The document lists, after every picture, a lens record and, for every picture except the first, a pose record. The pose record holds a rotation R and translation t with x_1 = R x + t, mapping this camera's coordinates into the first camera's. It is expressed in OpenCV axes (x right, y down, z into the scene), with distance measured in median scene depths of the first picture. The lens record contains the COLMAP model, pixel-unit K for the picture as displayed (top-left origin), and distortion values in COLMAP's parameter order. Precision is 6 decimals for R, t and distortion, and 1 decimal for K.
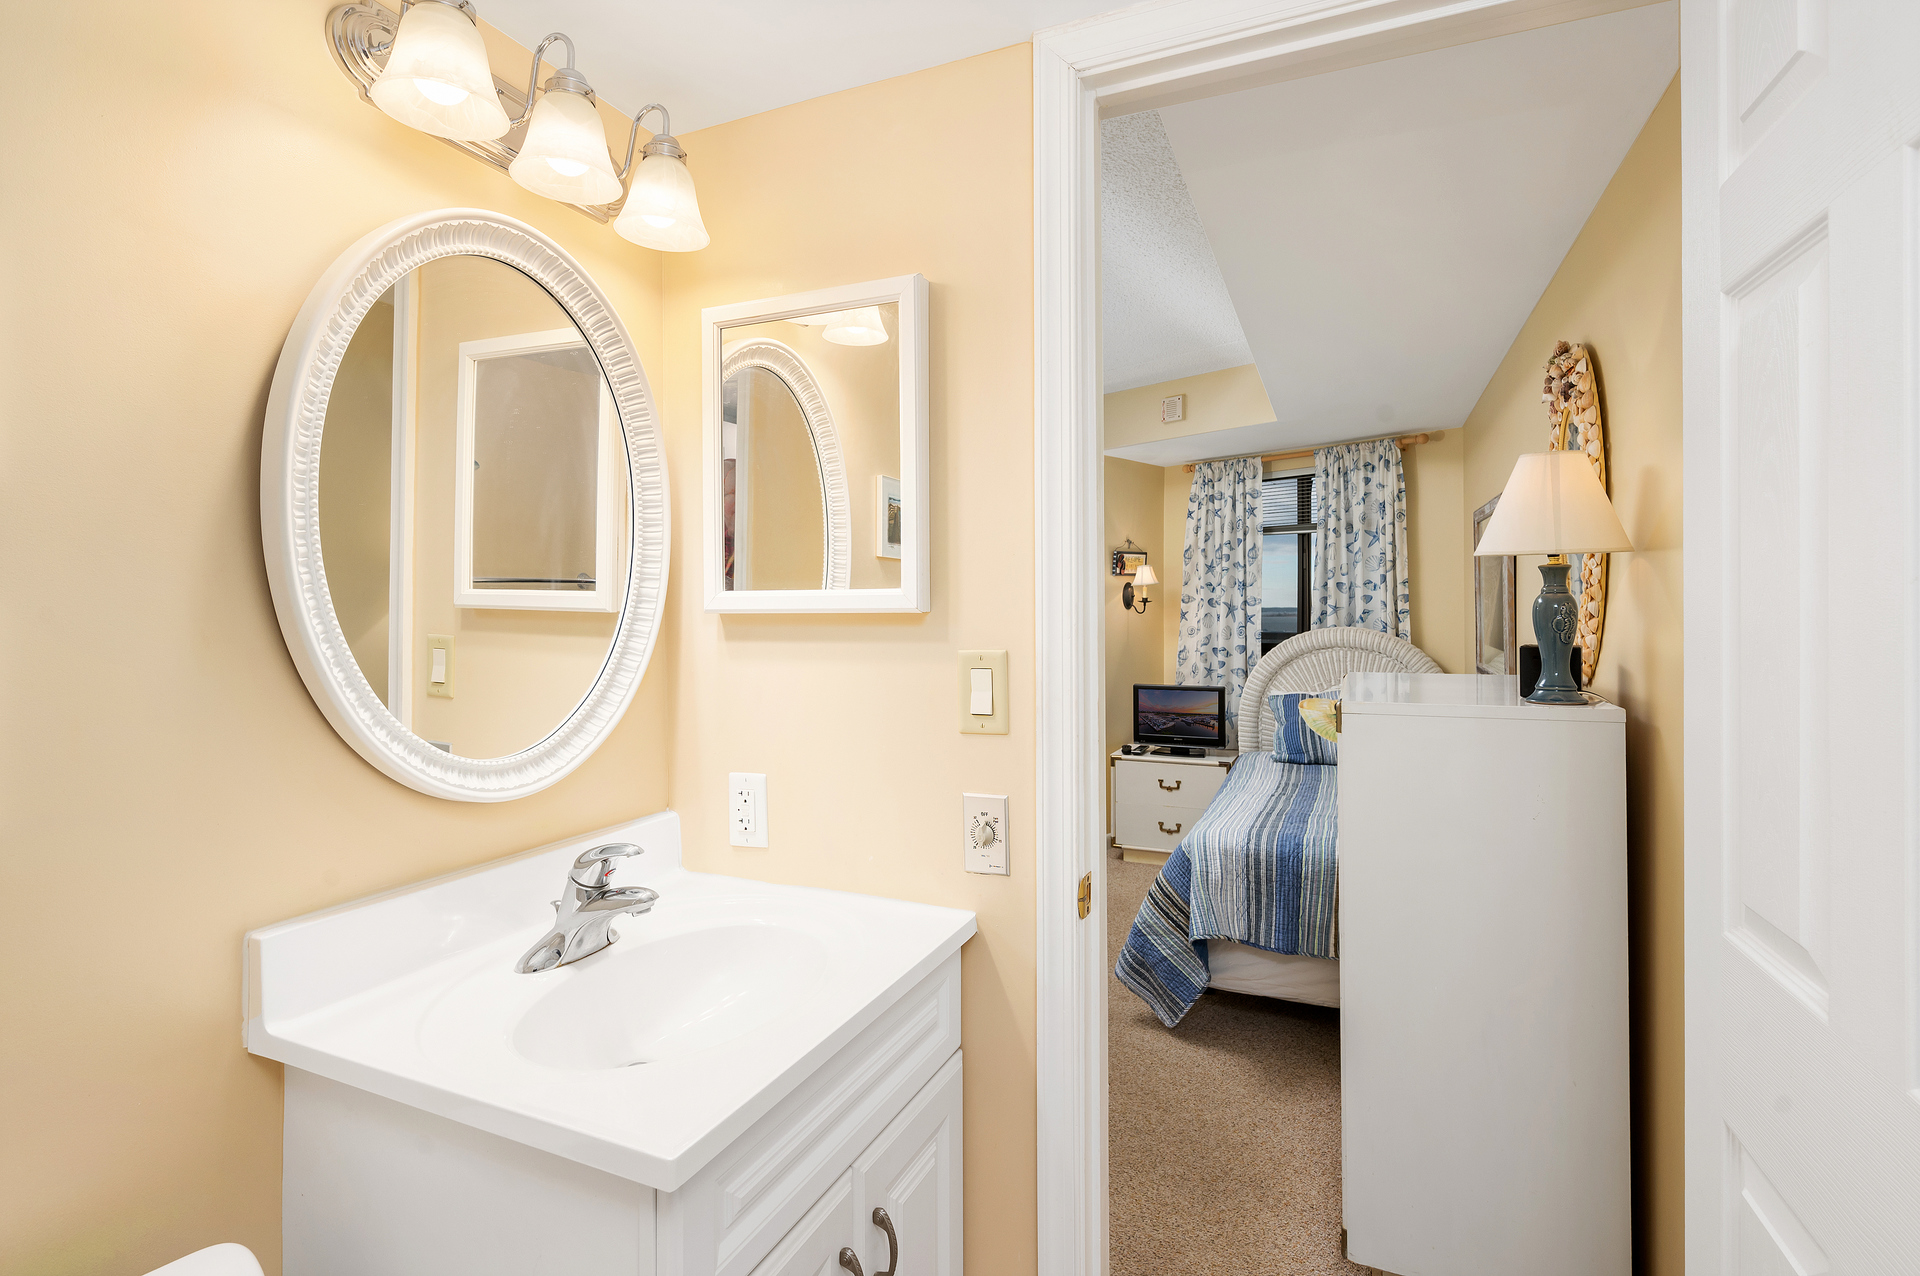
lens RADIAL K [[884.5, 0, 967.1], [0, 884.5, 618.4], [0, 0, 1]] dist [-0.004705, 0.000238]
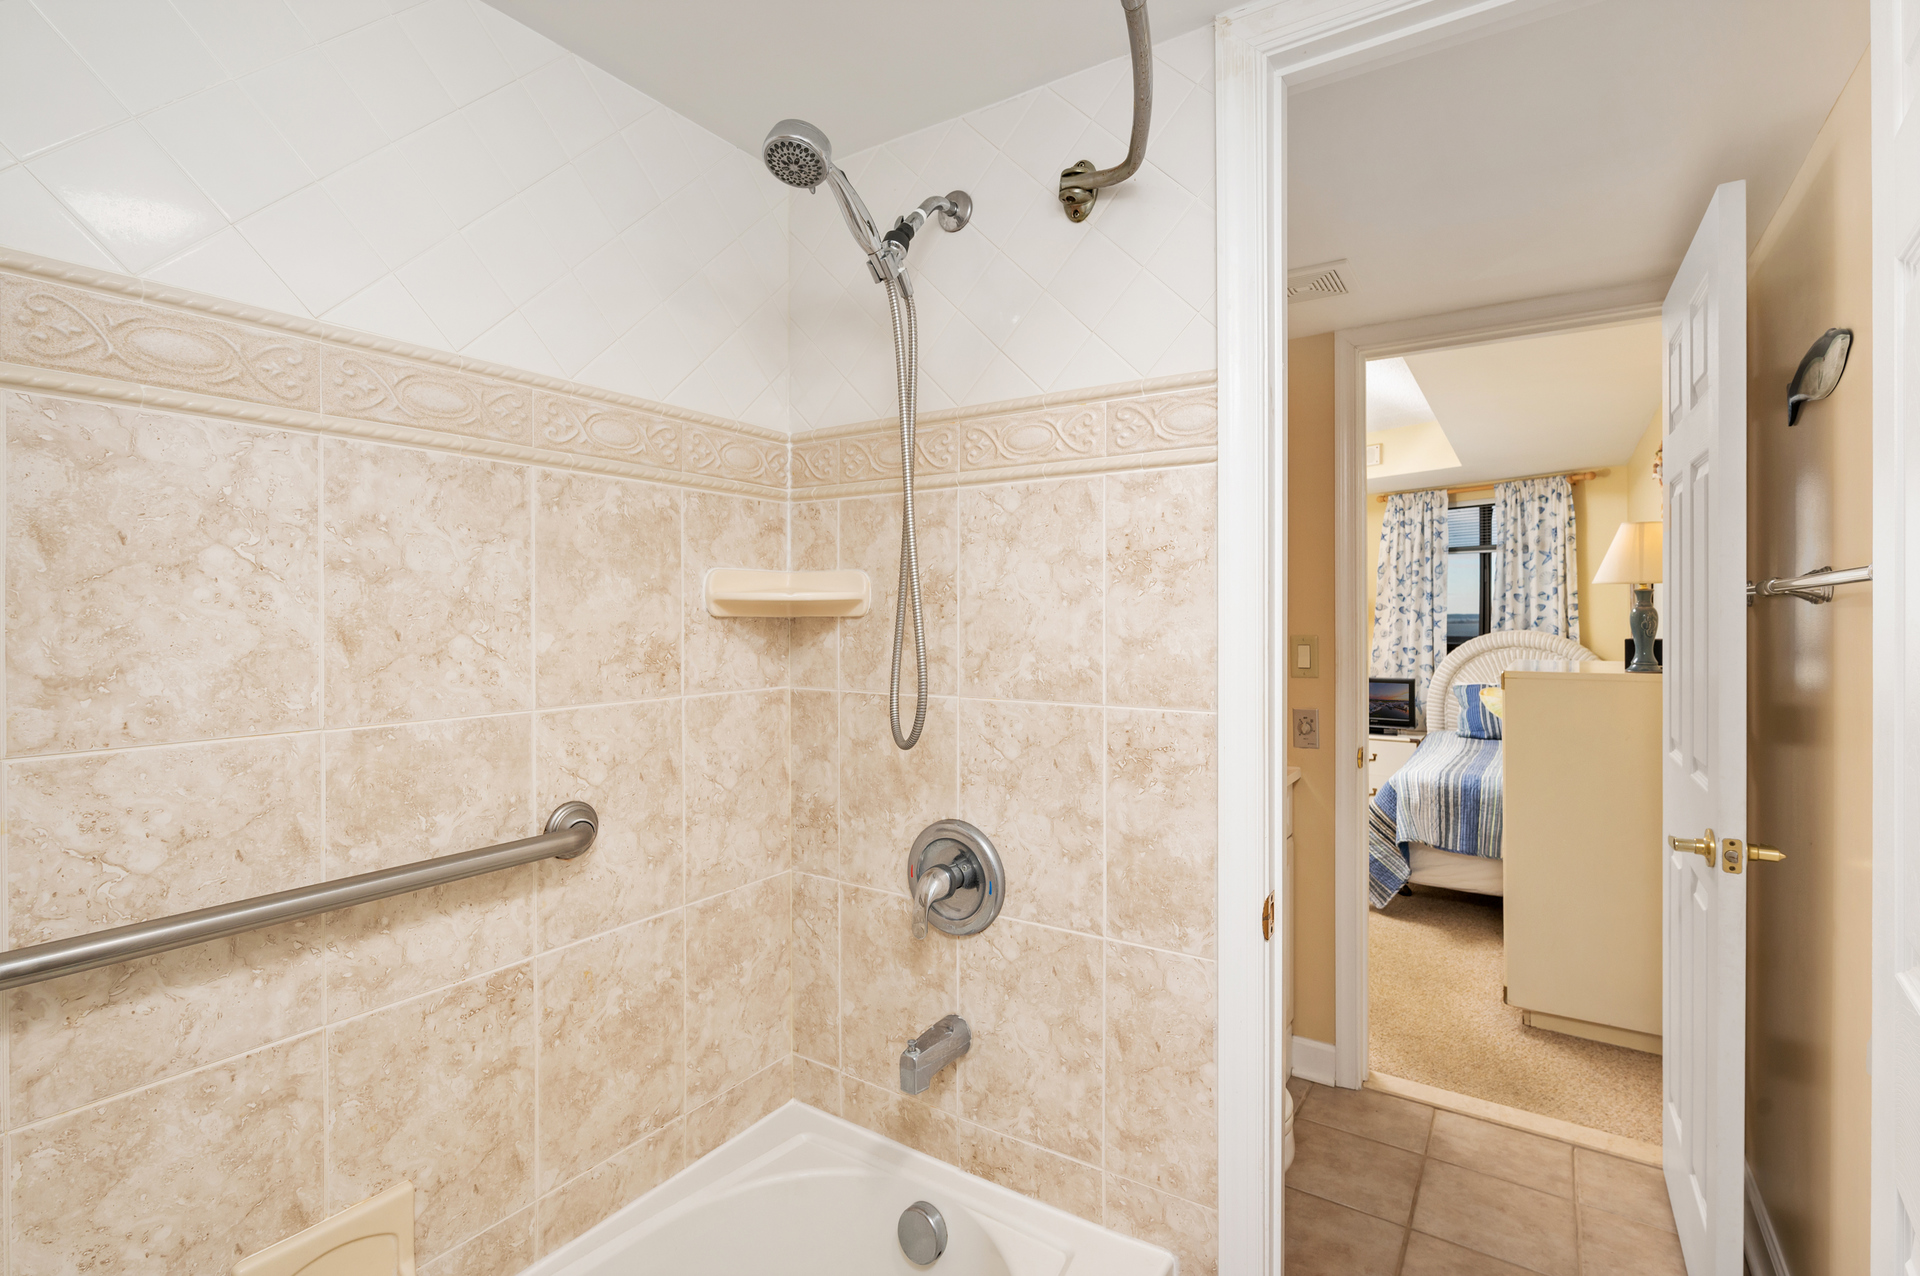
lens RADIAL K [[884.5, 0, 967.1], [0, 884.5, 618.4], [0, 0, 1]] dist [-0.004705, 0.000238]
pose [[0.985416, 0.003799, -0.170121, -0.114096], [-0.004754, 0.999975, -0.005206, 0.002984], [0.170097, 0.005938, 0.985409, -0.318328]]
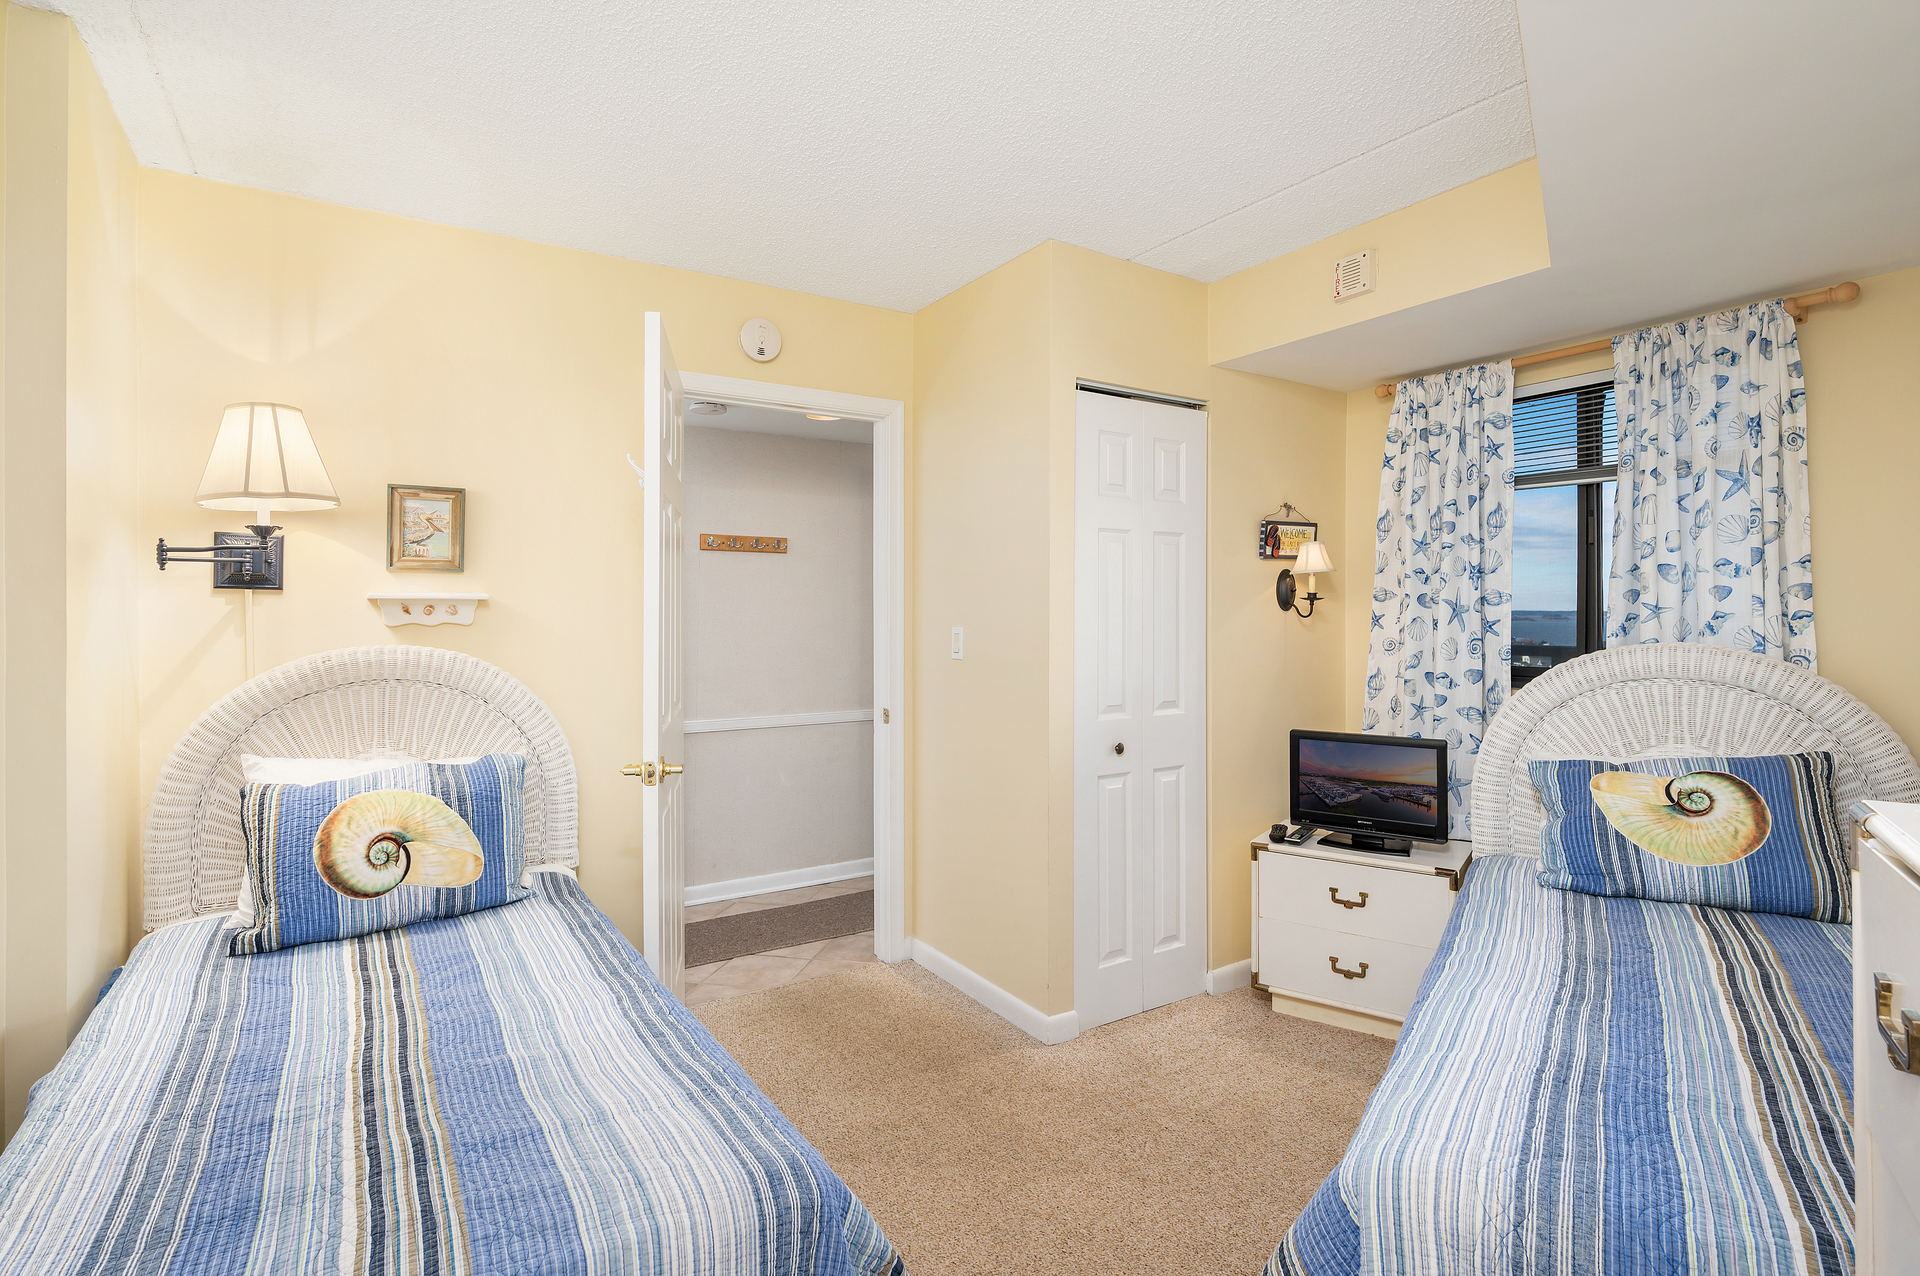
lens RADIAL K [[905.1, 0, 971.1], [0, 905.1, 618.4], [0, 0, 1]] dist [-0.014652, 0.000634]
pose [[0.980634, 0.002964, -0.195827, 0.095748], [-0.003393, 0.999993, -0.001856, -0.003011], [0.195820, 0.002484, 0.980637, 0.341059]]
